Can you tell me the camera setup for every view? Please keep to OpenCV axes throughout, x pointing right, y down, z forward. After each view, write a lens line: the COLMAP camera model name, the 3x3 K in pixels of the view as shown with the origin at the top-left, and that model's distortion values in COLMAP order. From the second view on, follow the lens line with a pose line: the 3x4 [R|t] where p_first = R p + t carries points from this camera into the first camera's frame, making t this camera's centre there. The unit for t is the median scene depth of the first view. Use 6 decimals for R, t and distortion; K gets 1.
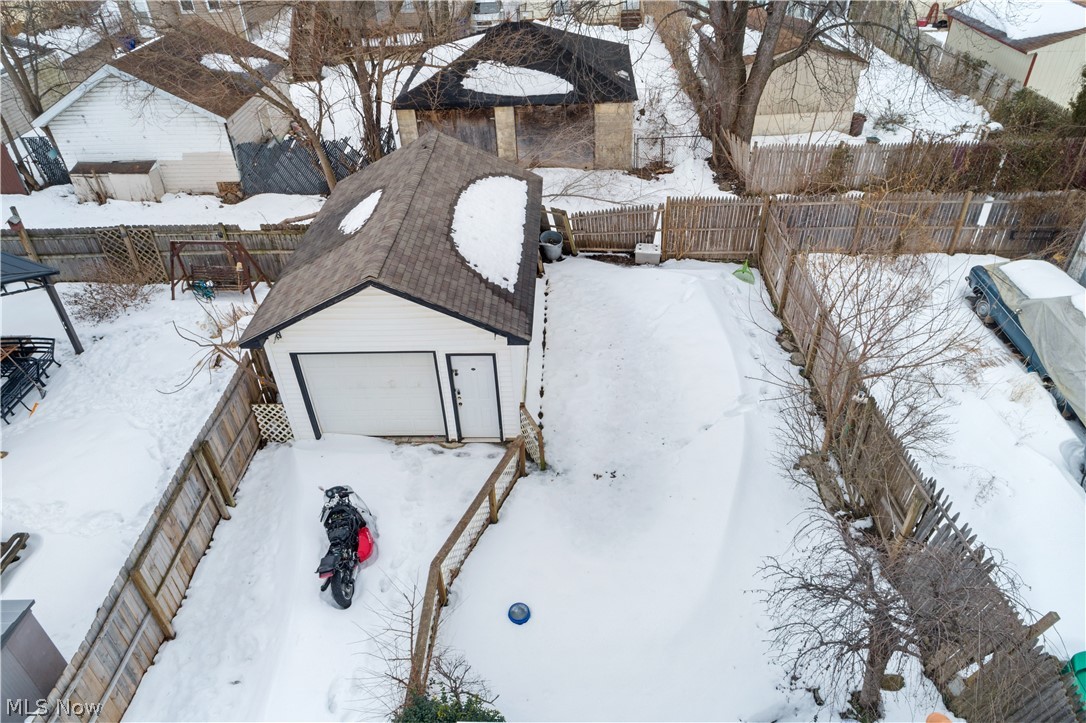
lens RADIAL K [[750.9, 0, 540.3], [0, 750.9, 339.4], [0, 0, 1]] dist [-0.005013, 0.007403]
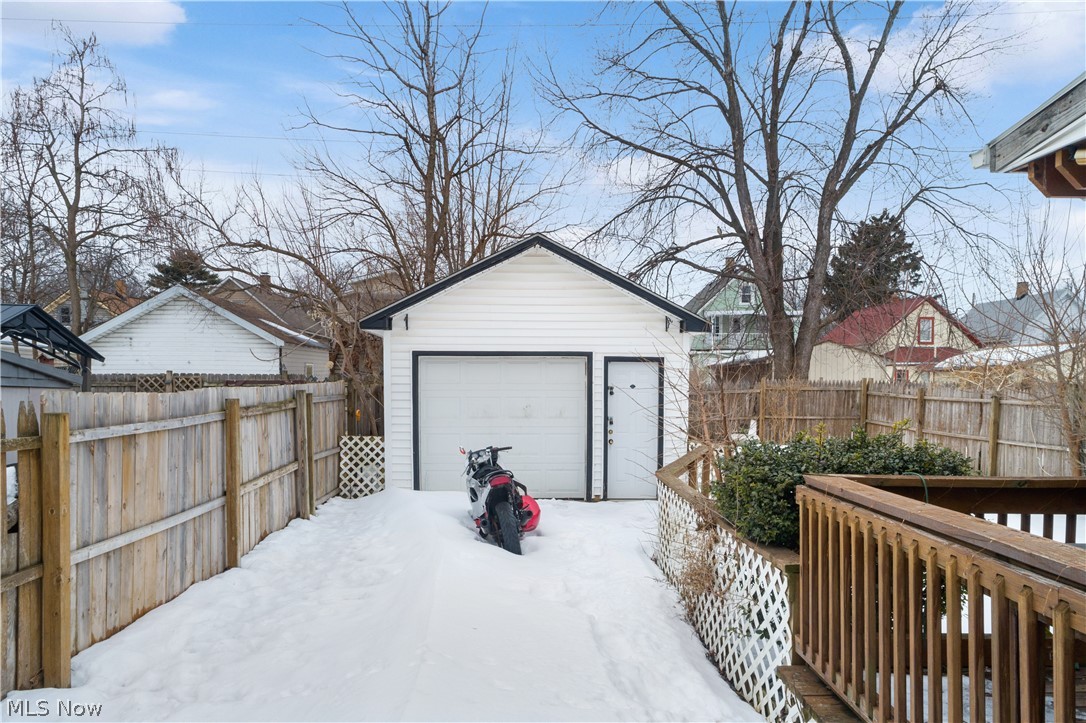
lens RADIAL K [[750.9, 0, 546.1], [0, 750.9, 370.5], [0, 0, 1]] dist [-0.005013, 0.007403]
pose [[0.996733, 0.041976, 0.068995, -0.230807], [0.005675, 0.815799, -0.578307, 0.477842], [-0.080561, 0.576810, 0.812896, 0.319320]]
